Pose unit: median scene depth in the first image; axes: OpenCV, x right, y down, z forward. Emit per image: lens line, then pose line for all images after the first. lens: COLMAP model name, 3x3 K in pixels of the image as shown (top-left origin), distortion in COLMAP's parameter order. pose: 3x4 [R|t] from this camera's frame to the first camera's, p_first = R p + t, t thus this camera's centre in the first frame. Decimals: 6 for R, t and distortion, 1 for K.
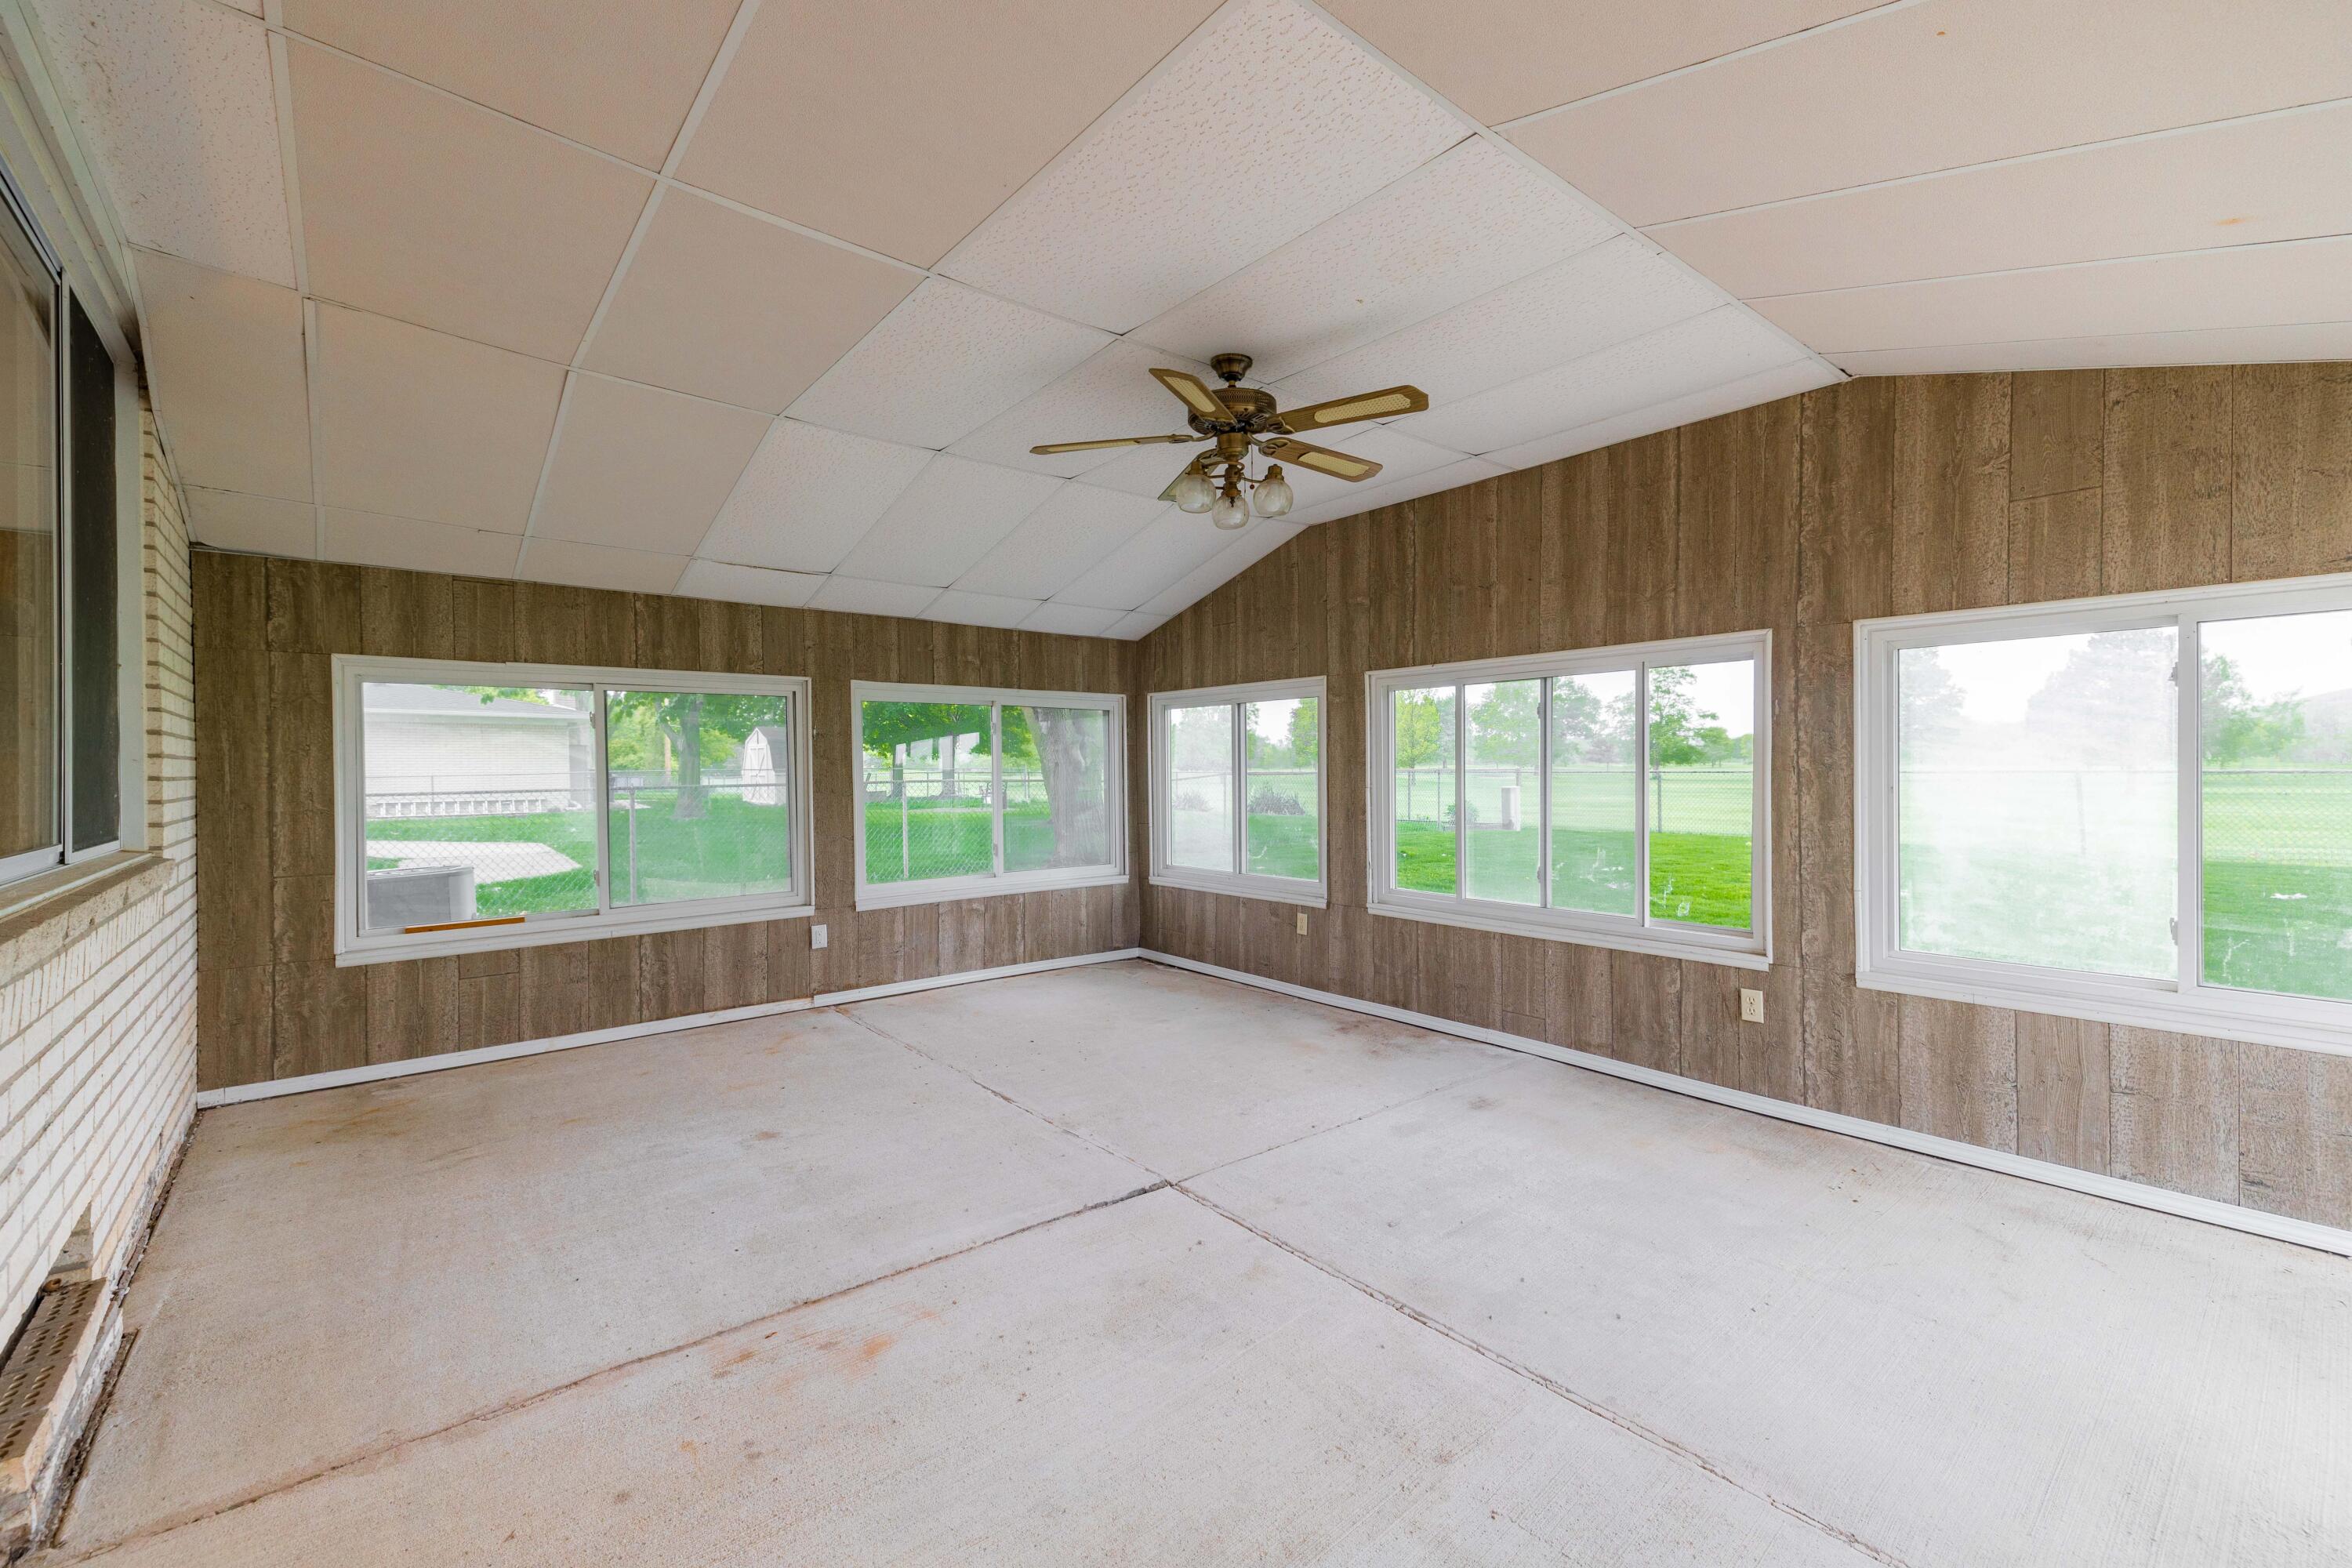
lens RADIAL K [[993.9, 0, 1192.6], [0, 993.9, 775.9], [0, 0, 1]] dist [0.048183, -0.000279]
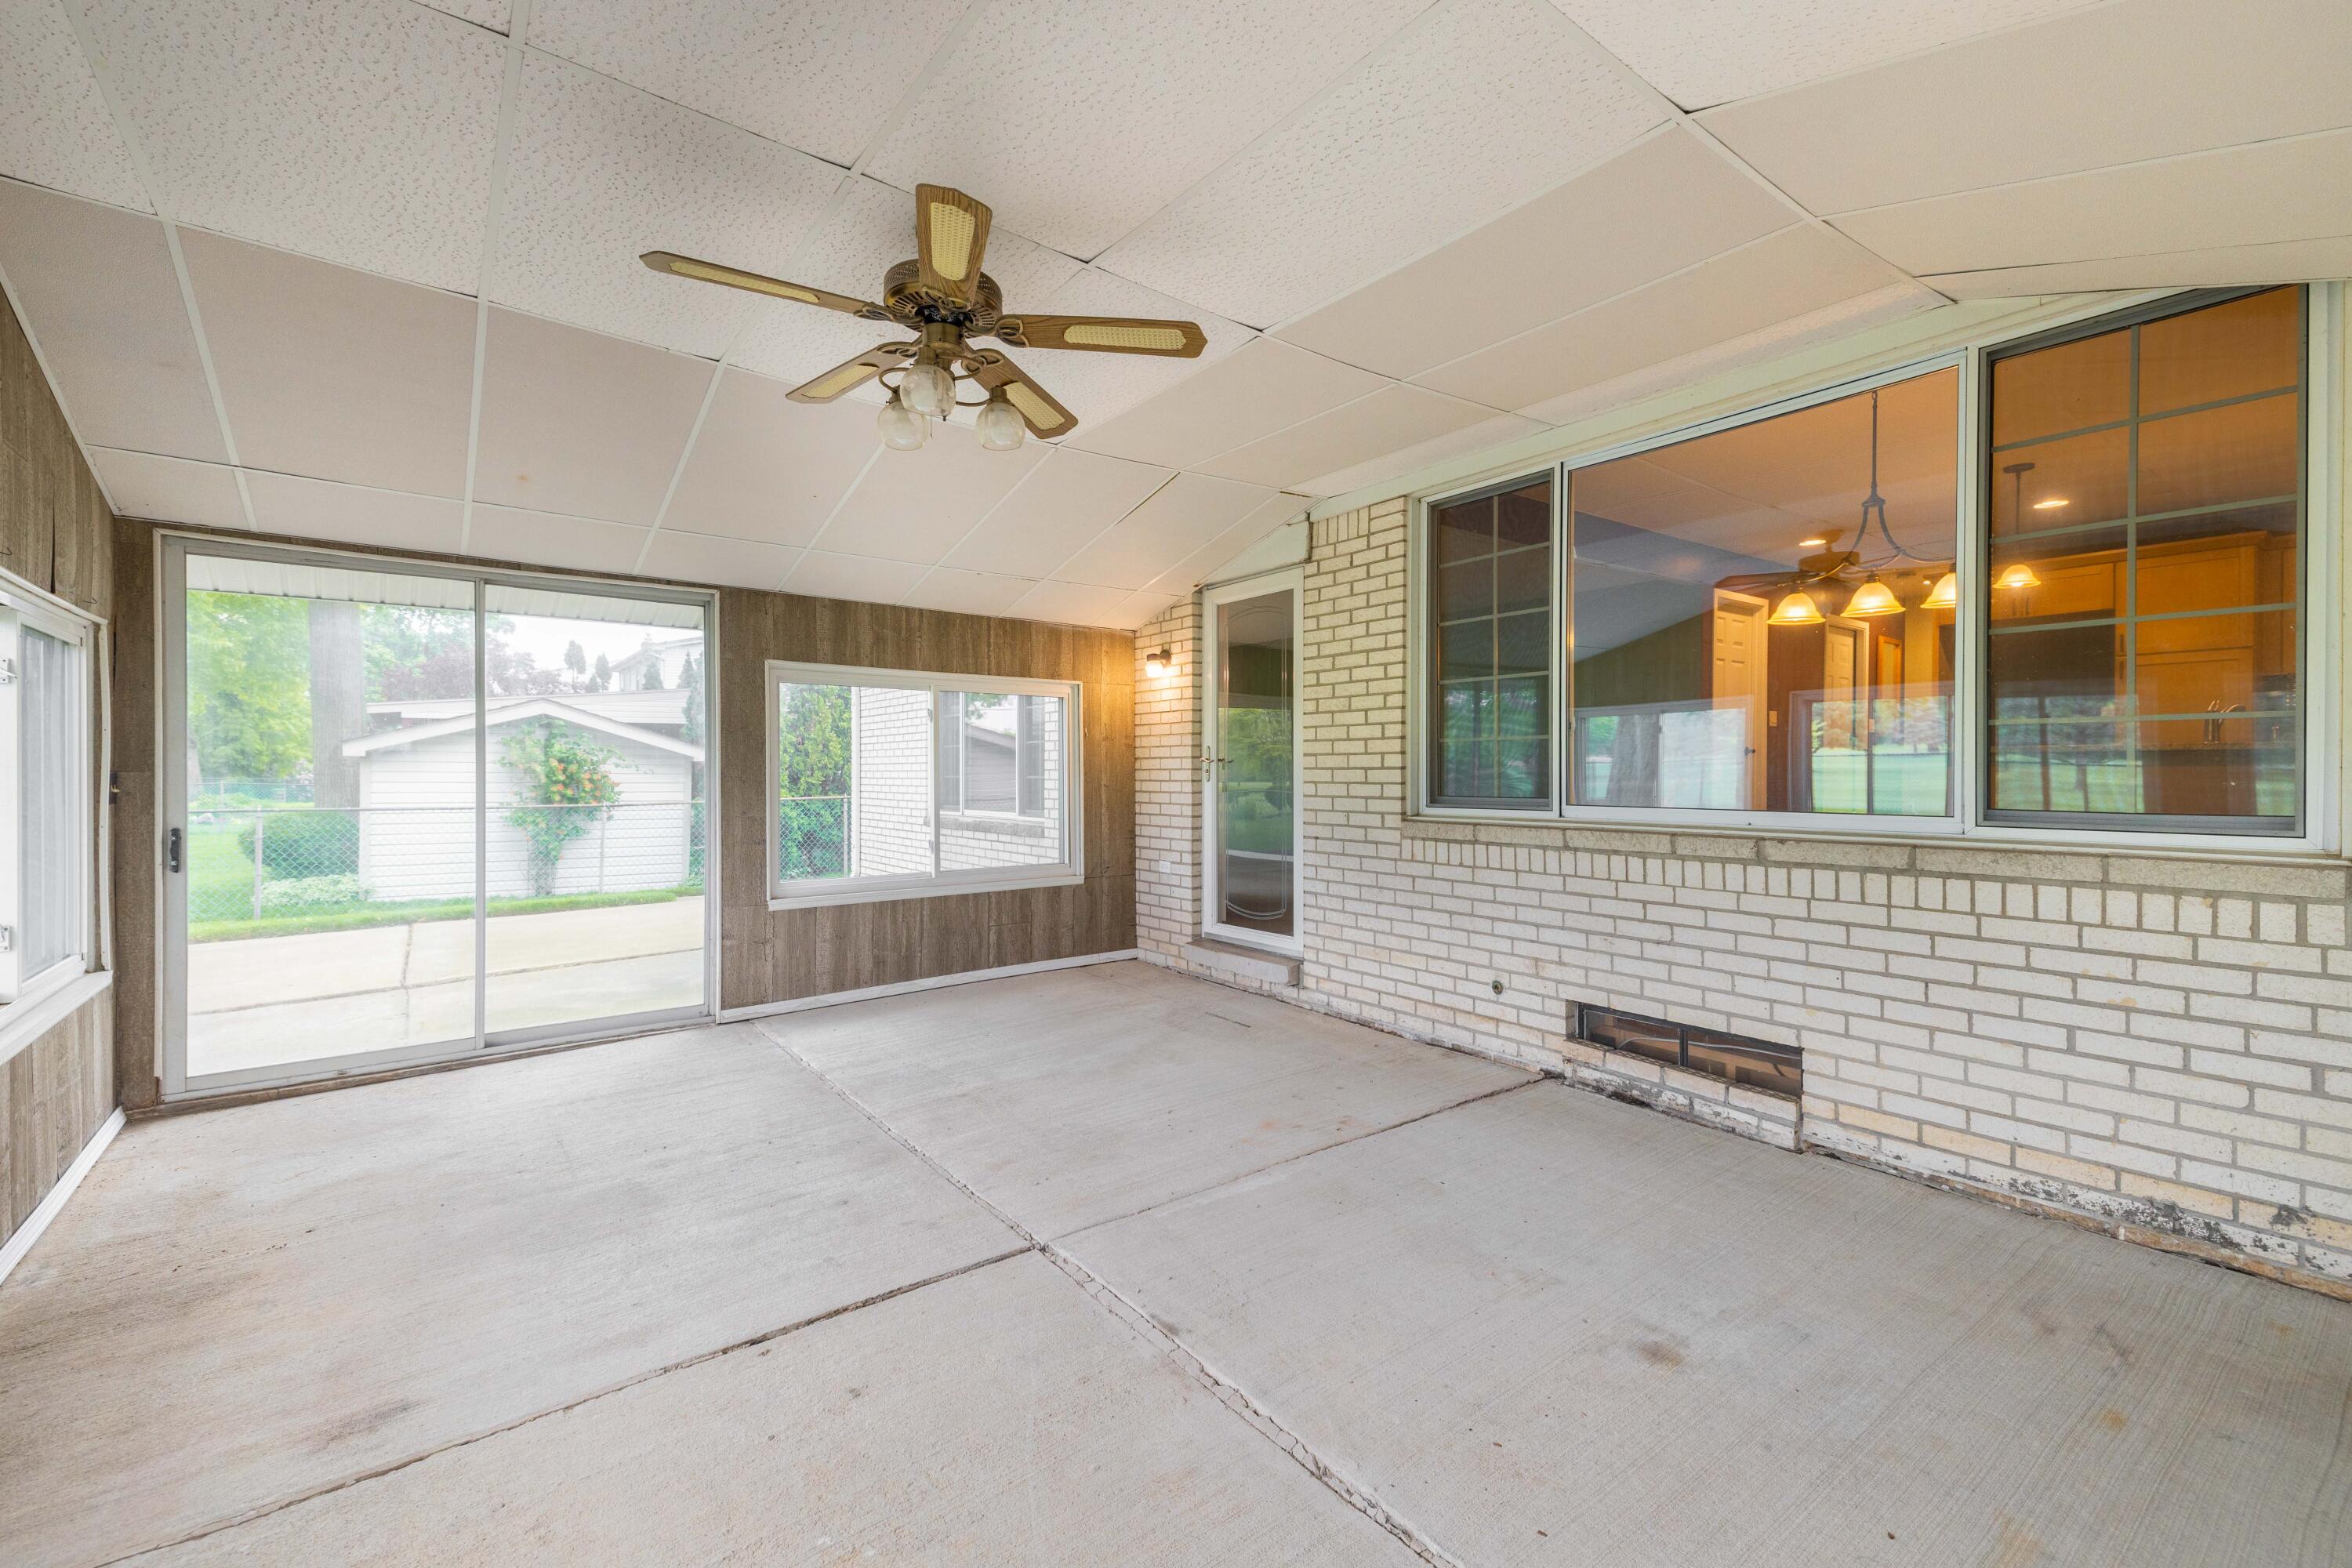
lens RADIAL K [[970.7, 0, 1175.2], [0, 970.7, 778.0], [0, 0, 1]] dist [0.026365, -0.000247]
pose [[-0.998406, 0.006009, 0.056124, -0.127126], [0.006681, 0.999908, 0.011796, -0.000432], [-0.056048, 0.012152, -0.998354, 1.241909]]
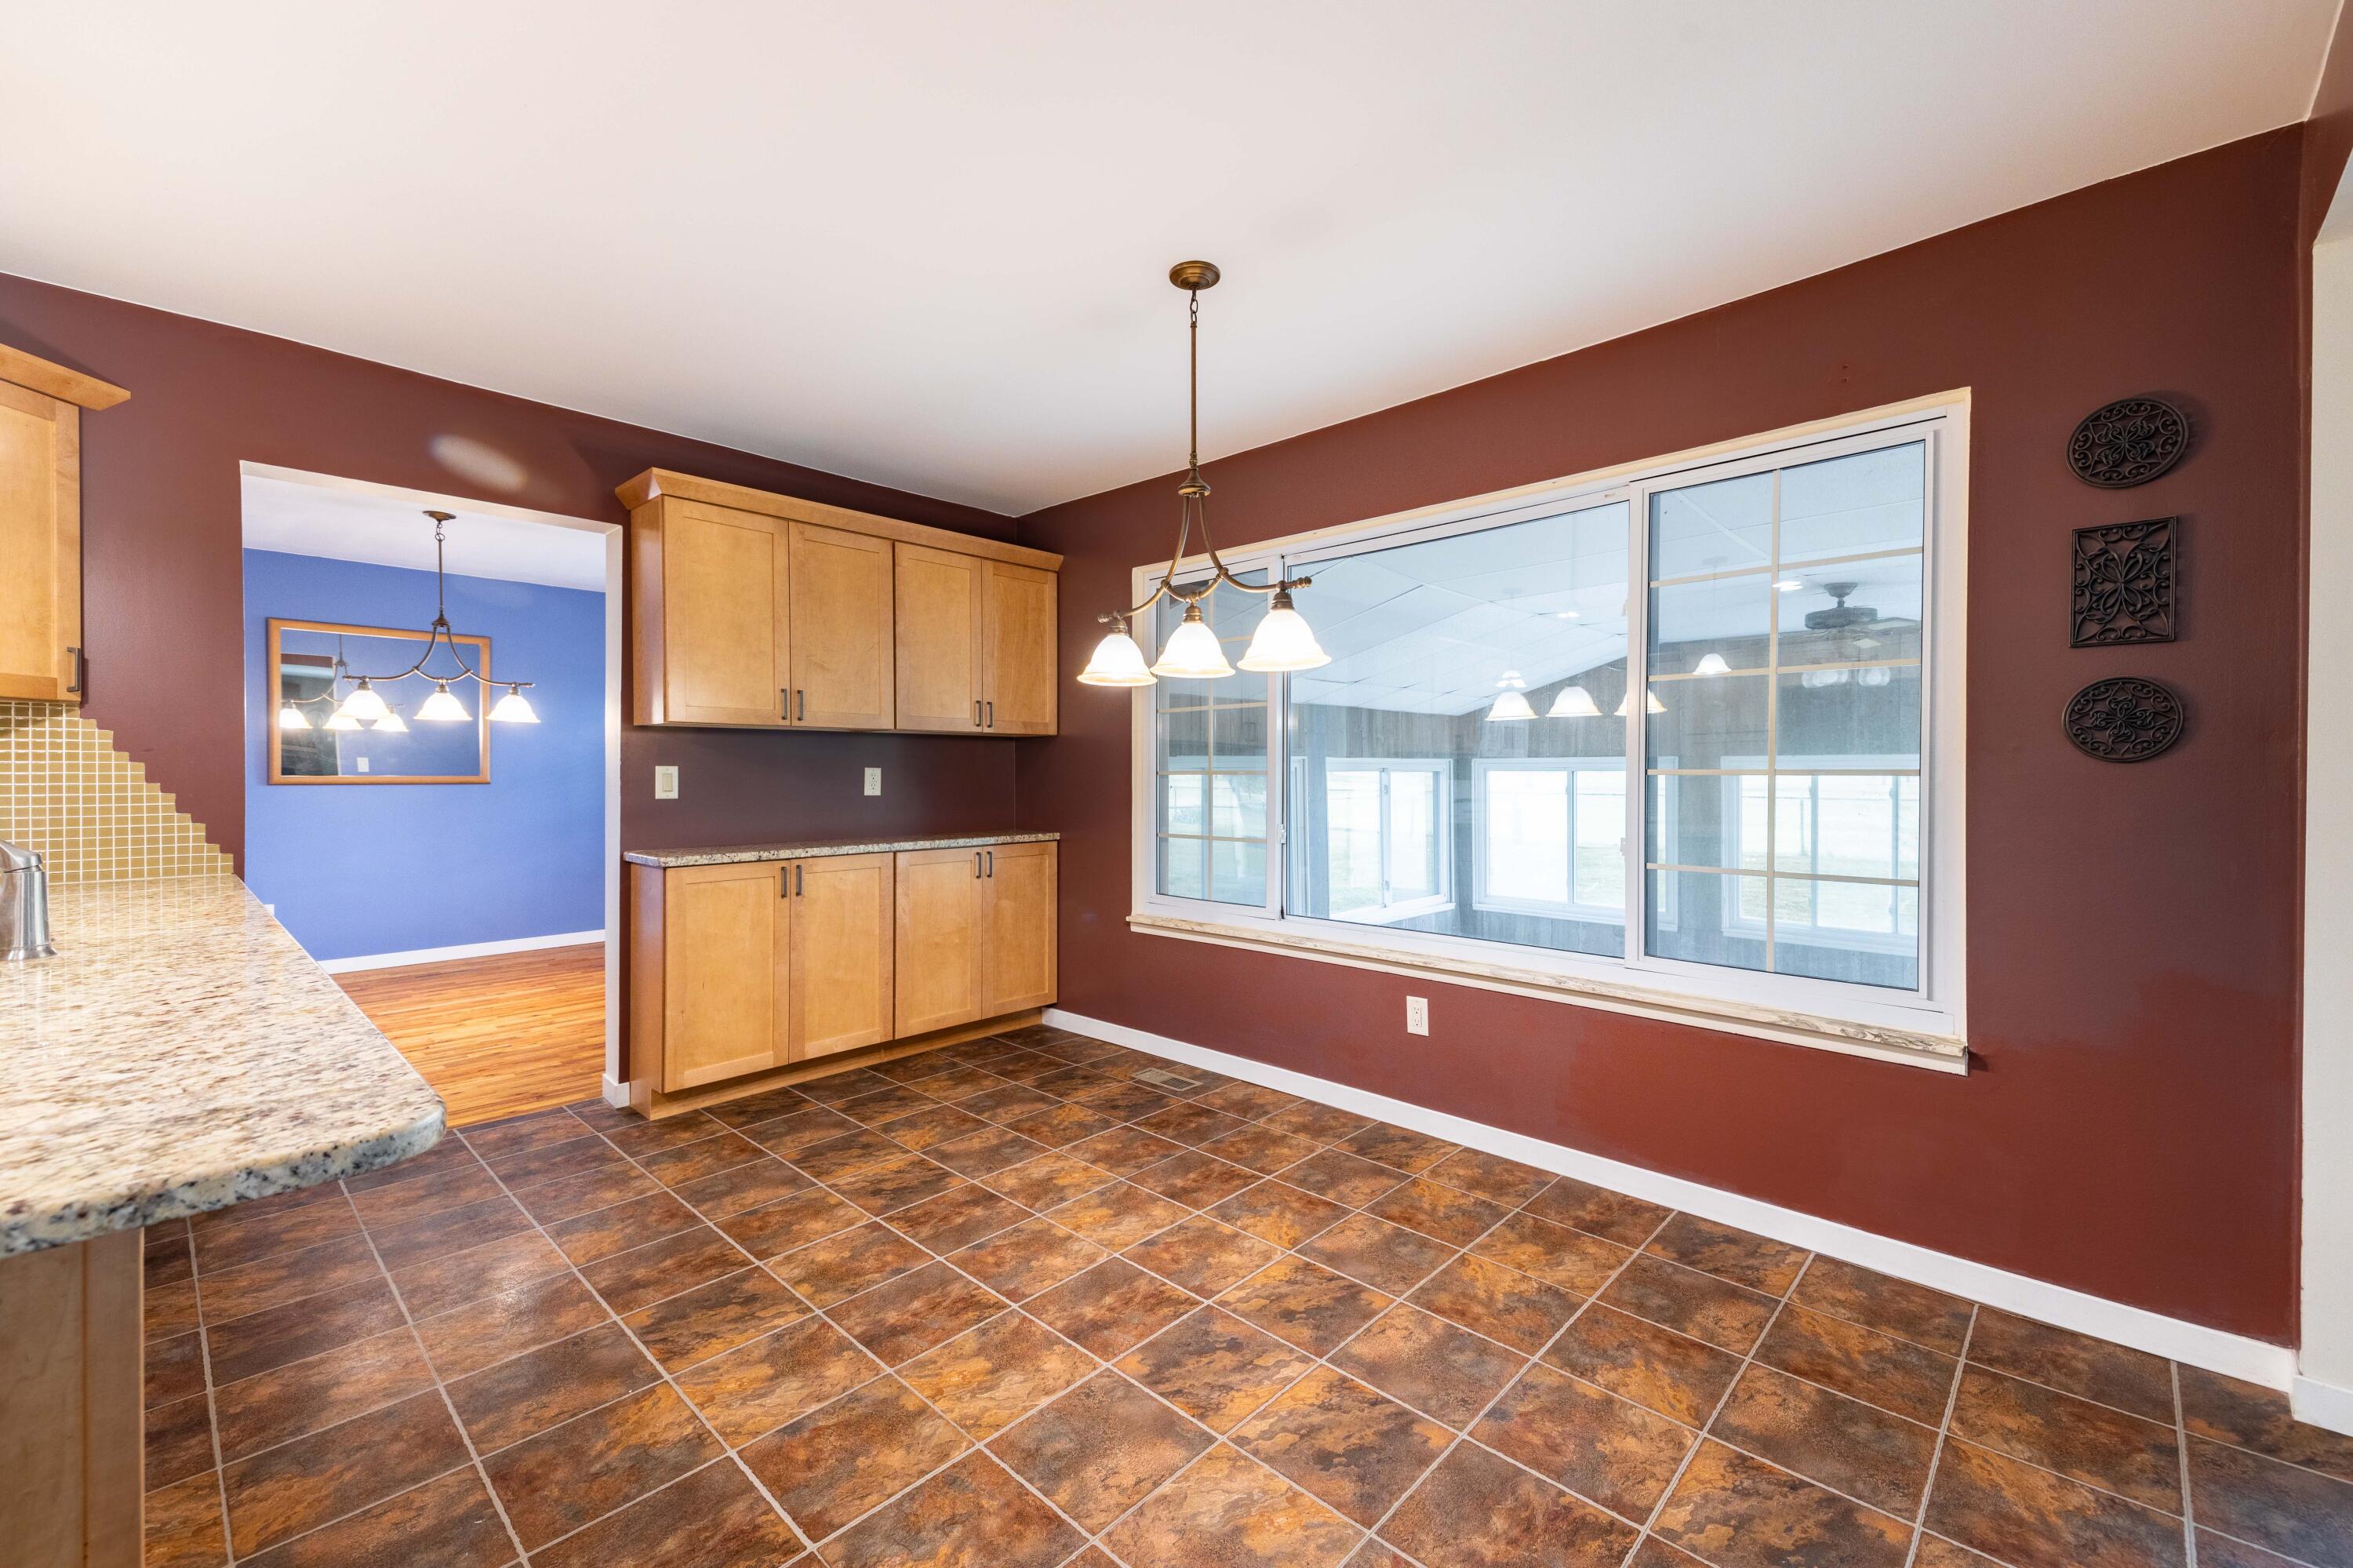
lens RADIAL K [[971.1, 0, 1175.7], [0, 971.1, 778.0], [0, 0, 1]] dist [0.026365, -0.000247]
pose [[0.995188, 0.008966, 0.097569, -0.790099], [-0.008533, 0.999952, -0.004858, -0.072194], [-0.097608, 0.004002, 0.995217, -0.286681]]
